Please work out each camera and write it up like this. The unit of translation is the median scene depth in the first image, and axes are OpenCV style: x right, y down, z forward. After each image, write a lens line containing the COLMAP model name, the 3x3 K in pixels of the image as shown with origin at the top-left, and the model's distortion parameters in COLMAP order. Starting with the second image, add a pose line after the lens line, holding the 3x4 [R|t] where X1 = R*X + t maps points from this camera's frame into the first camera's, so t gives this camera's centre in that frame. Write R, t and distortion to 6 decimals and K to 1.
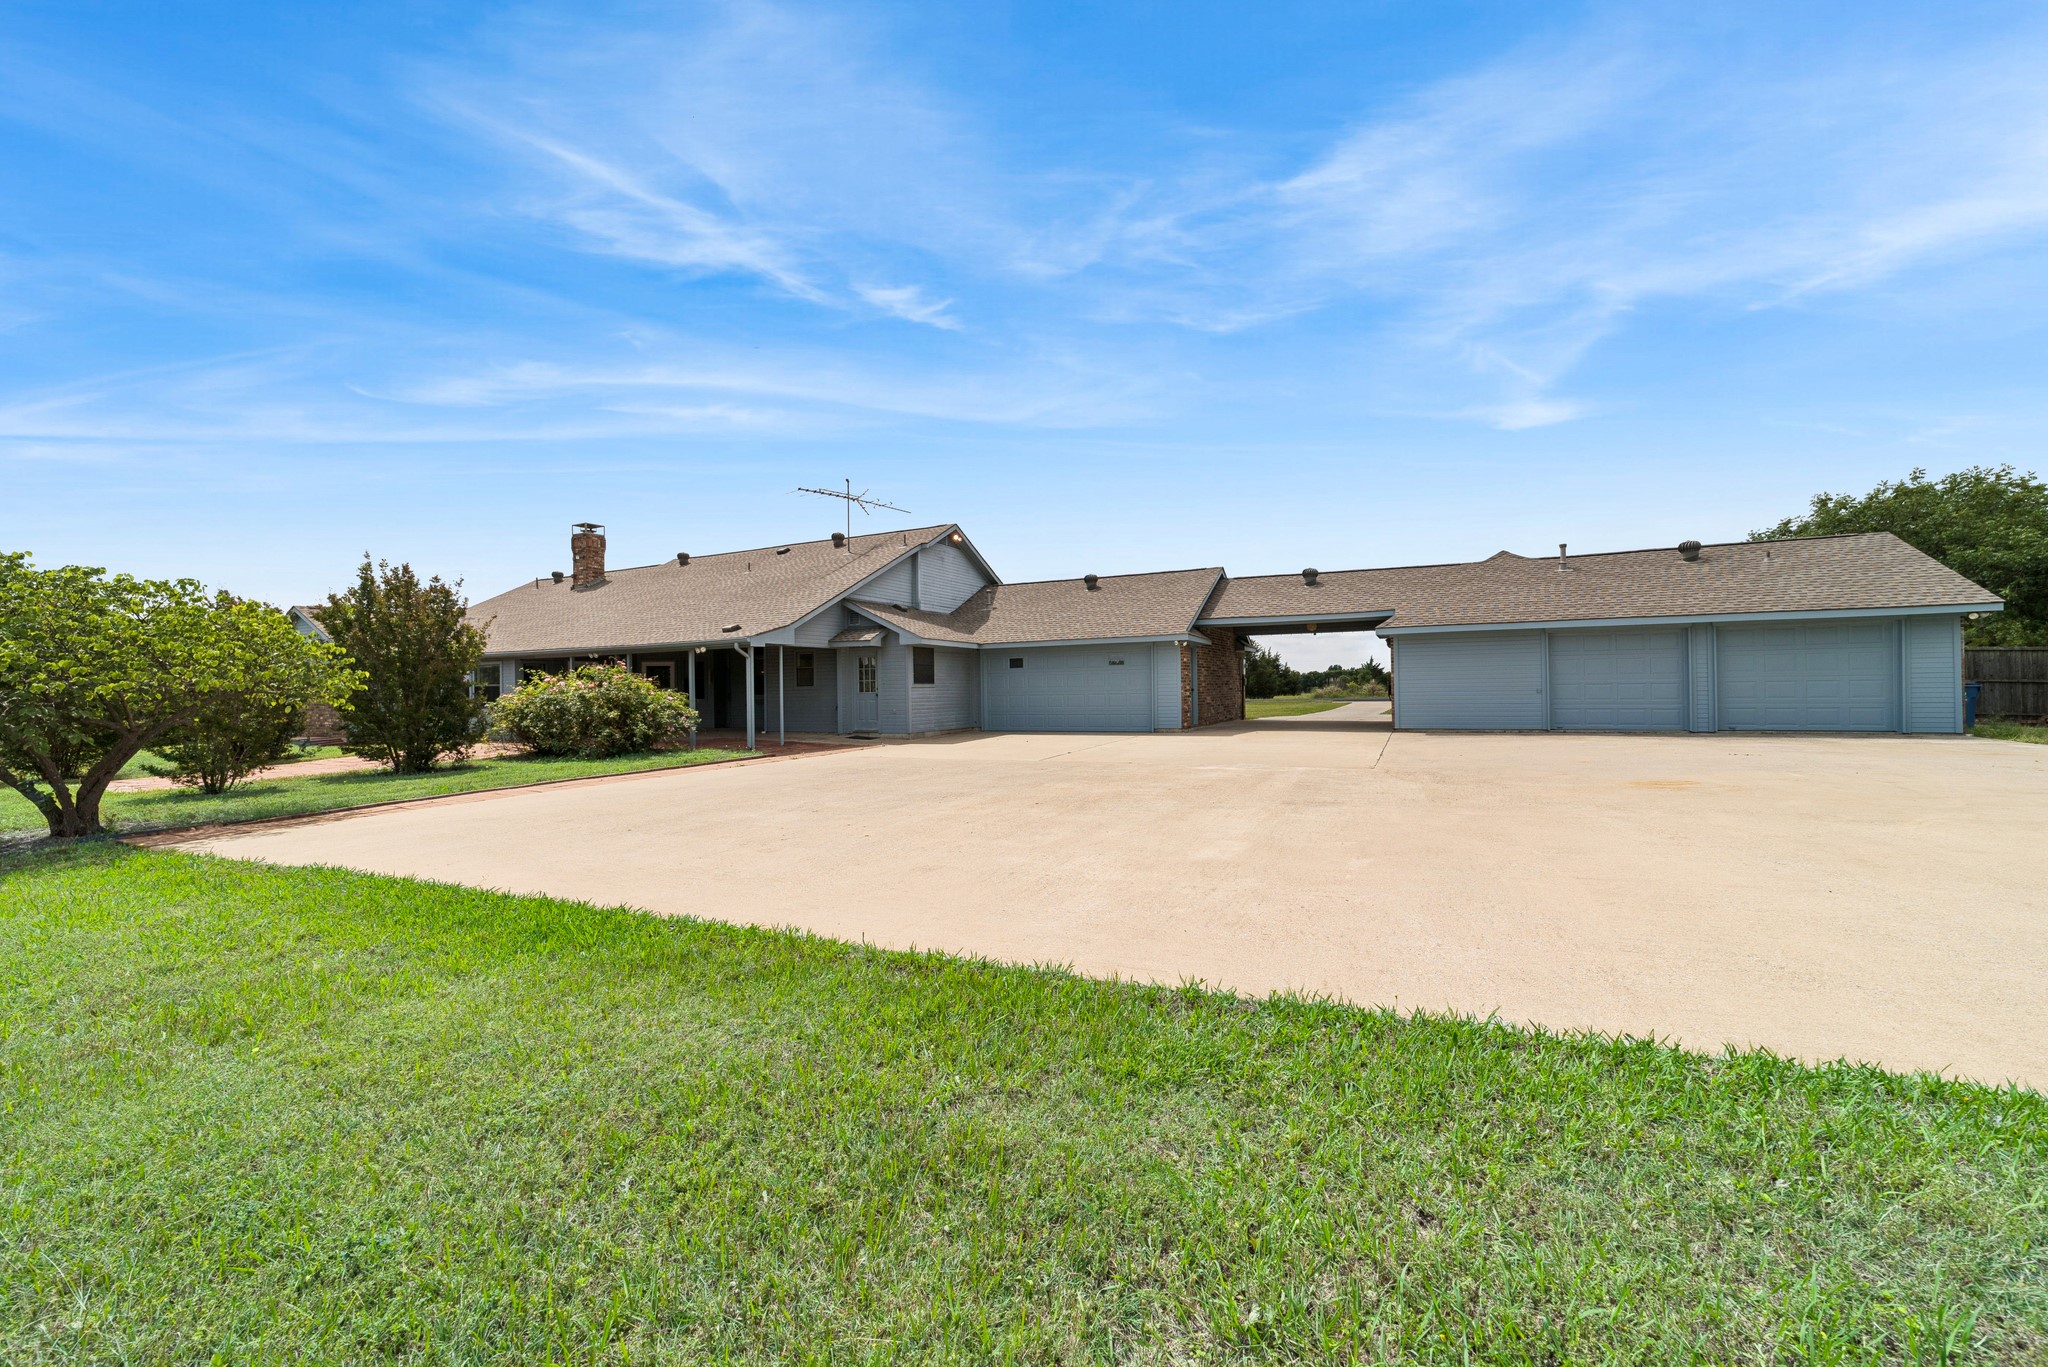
lens RADIAL K [[817.0, 0, 1032.0], [0, 817.0, 691.7], [0, 0, 1]] dist [-0.032920, 0.013249]
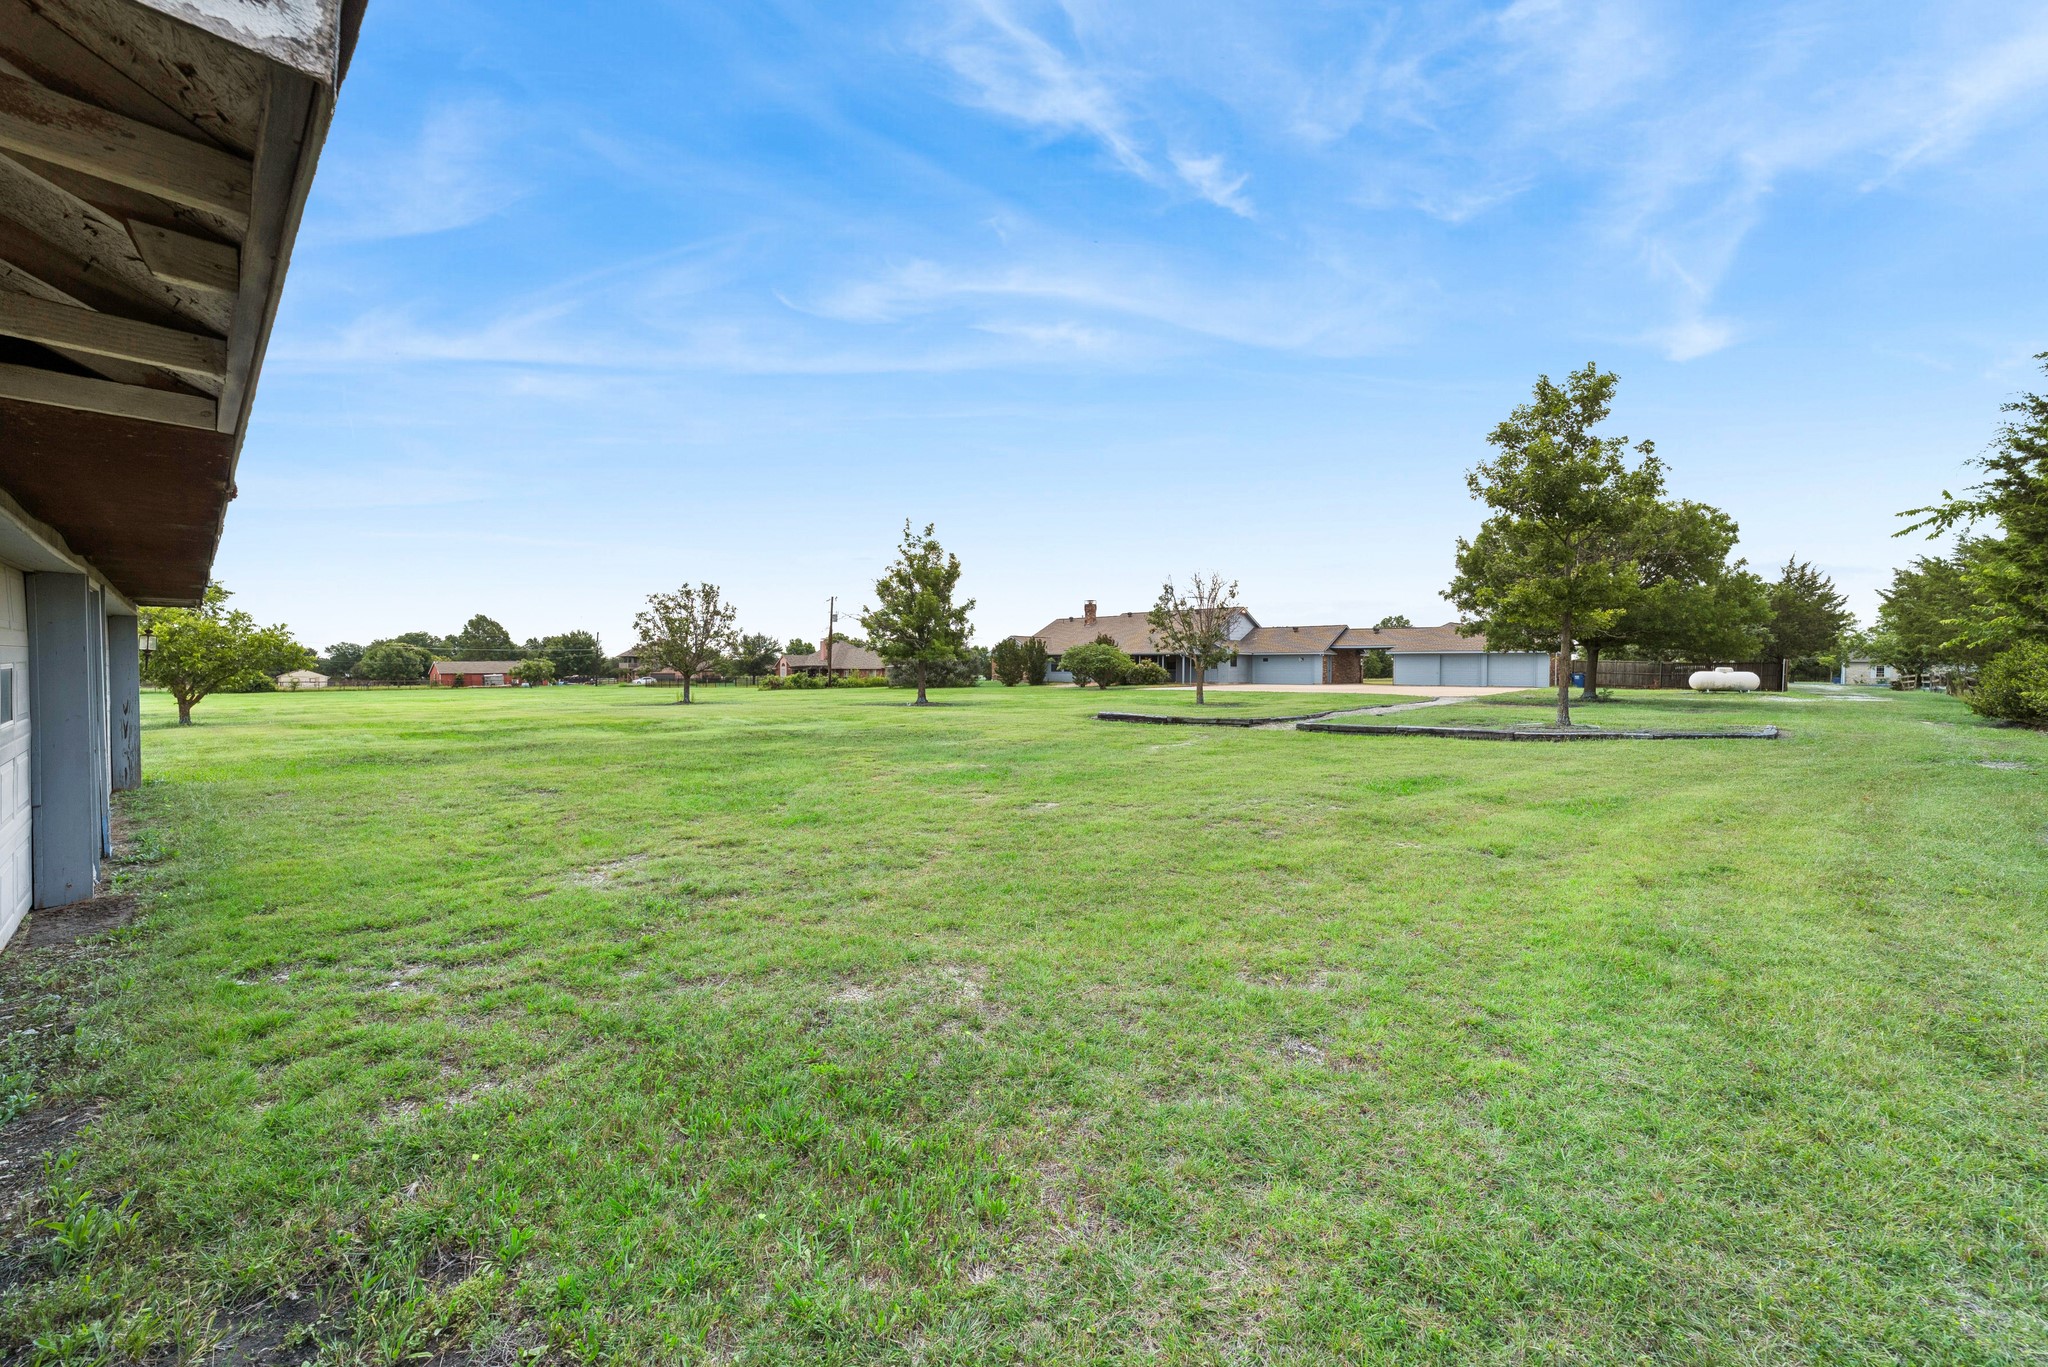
lens RADIAL K [[817.0, 0, 1032.0], [0, 817.0, 691.7], [0, 0, 1]] dist [-0.032920, 0.013249]
pose [[0.953011, 0.033094, -0.301122, 0.071494], [-0.024684, 0.999193, 0.031691, 0.007177], [0.301928, -0.022769, 0.953059, -2.154558]]
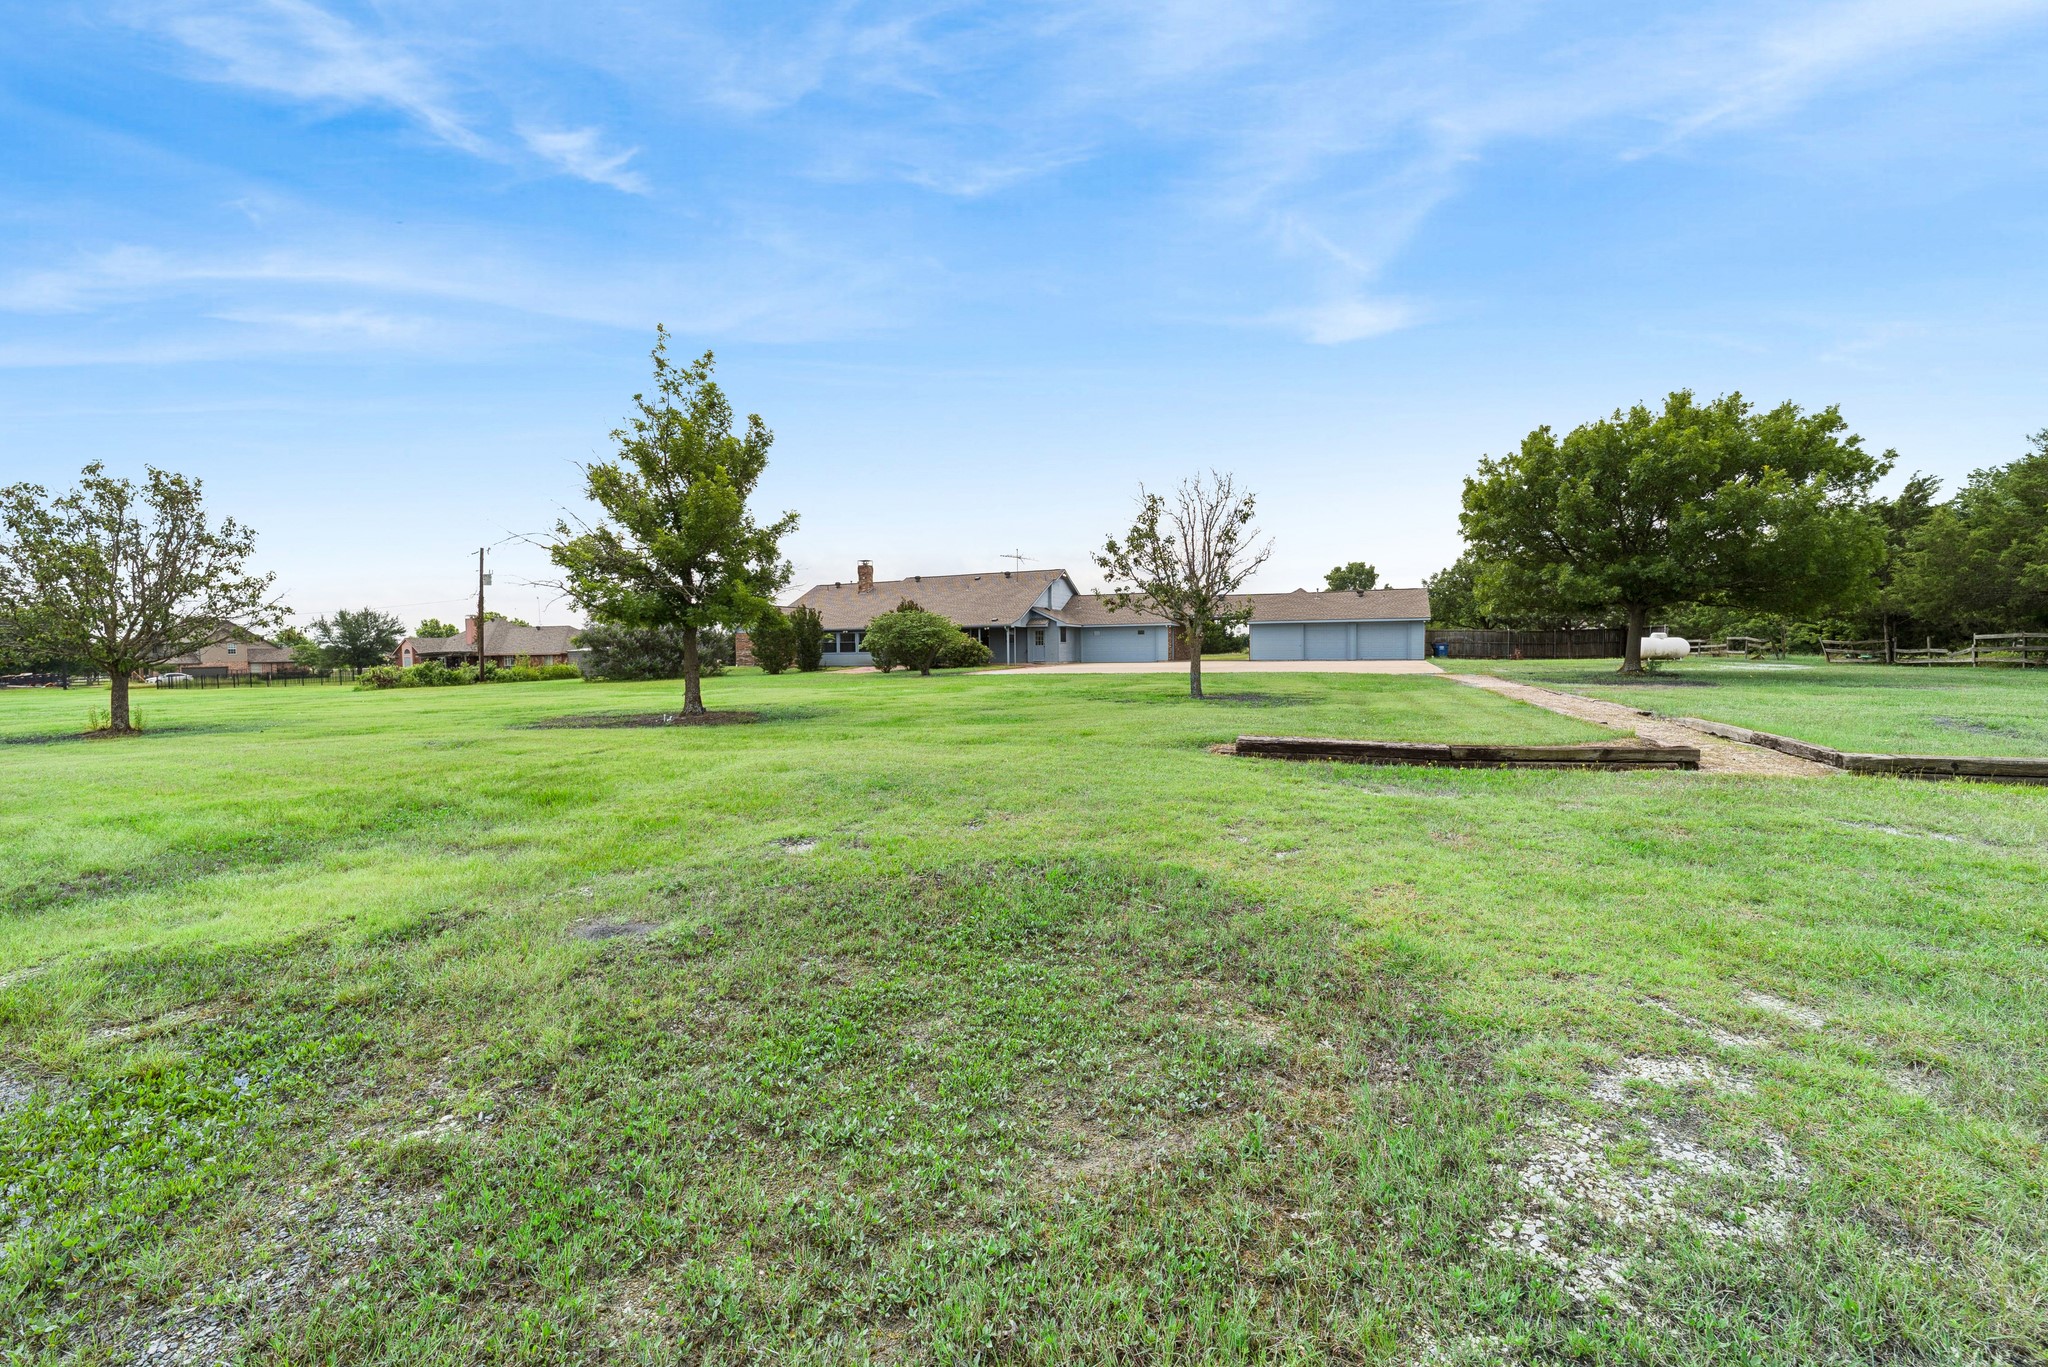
lens RADIAL K [[817.0, 0, 1032.0], [0, 817.0, 691.7], [0, 0, 1]] dist [-0.032920, 0.013249]
pose [[0.998764, 0.005785, 0.049362, -0.347594], [-0.008201, 0.998770, 0.048894, 0.021602], [-0.049019, -0.049239, 0.997583, -1.472984]]
